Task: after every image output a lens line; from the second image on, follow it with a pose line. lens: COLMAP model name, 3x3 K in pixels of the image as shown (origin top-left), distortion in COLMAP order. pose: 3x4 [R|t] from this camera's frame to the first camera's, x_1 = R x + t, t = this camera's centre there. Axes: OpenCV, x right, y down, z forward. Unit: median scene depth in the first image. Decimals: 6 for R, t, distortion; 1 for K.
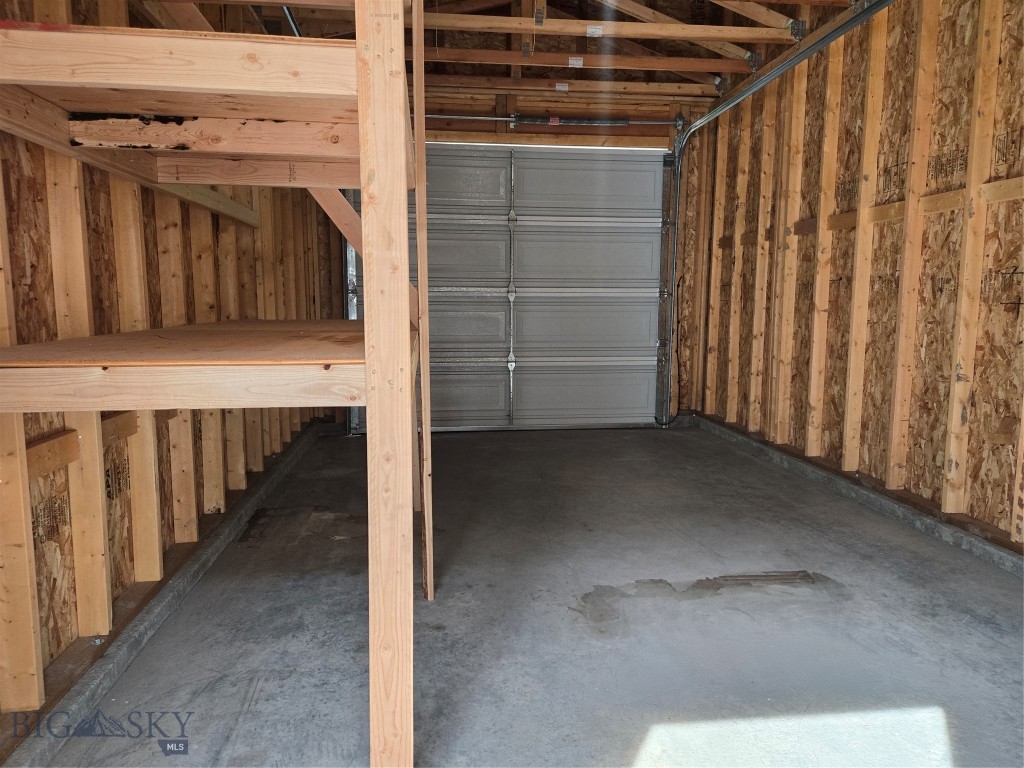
lens RADIAL K [[685.7, 0, 507.3], [0, 685.7, 380.6], [0, 0, 1]] dist [0.076661, -0.061780]
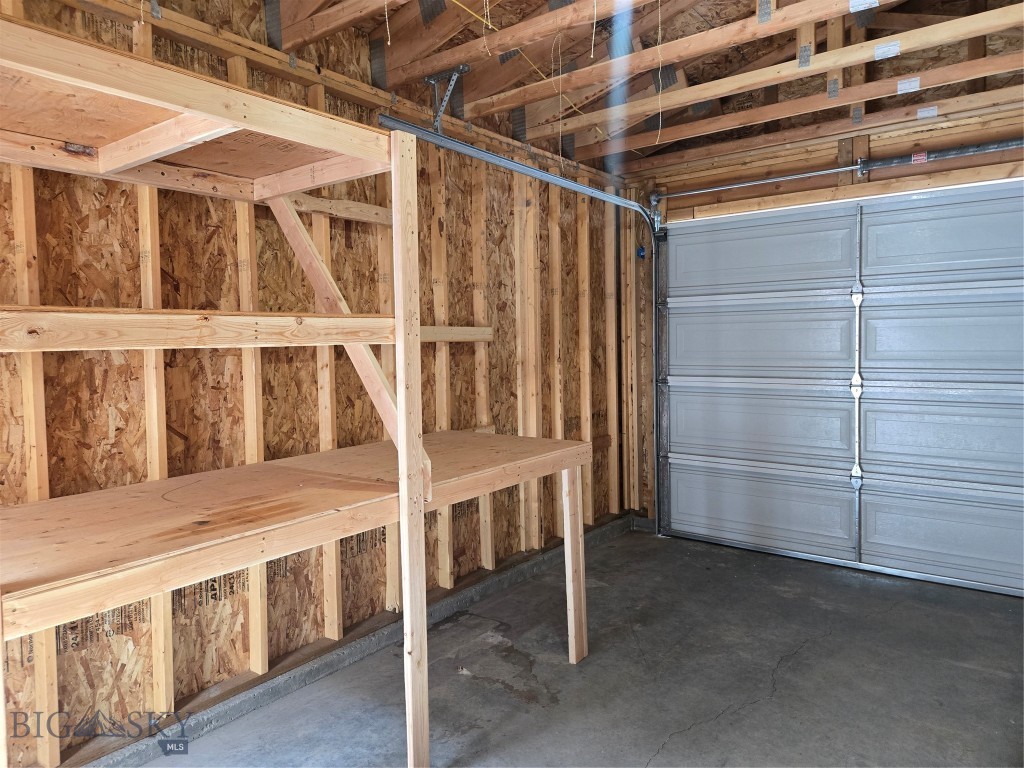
lens RADIAL K [[685.7, 0, 516.1], [0, 685.7, 364.3], [0, 0, 1]] dist [0.076661, -0.061780]
pose [[0.714912, 0.013370, -0.699087, 0.431774], [-0.065016, 0.996757, -0.047425, -0.143402], [0.696185, 0.079357, 0.713463, 0.290274]]
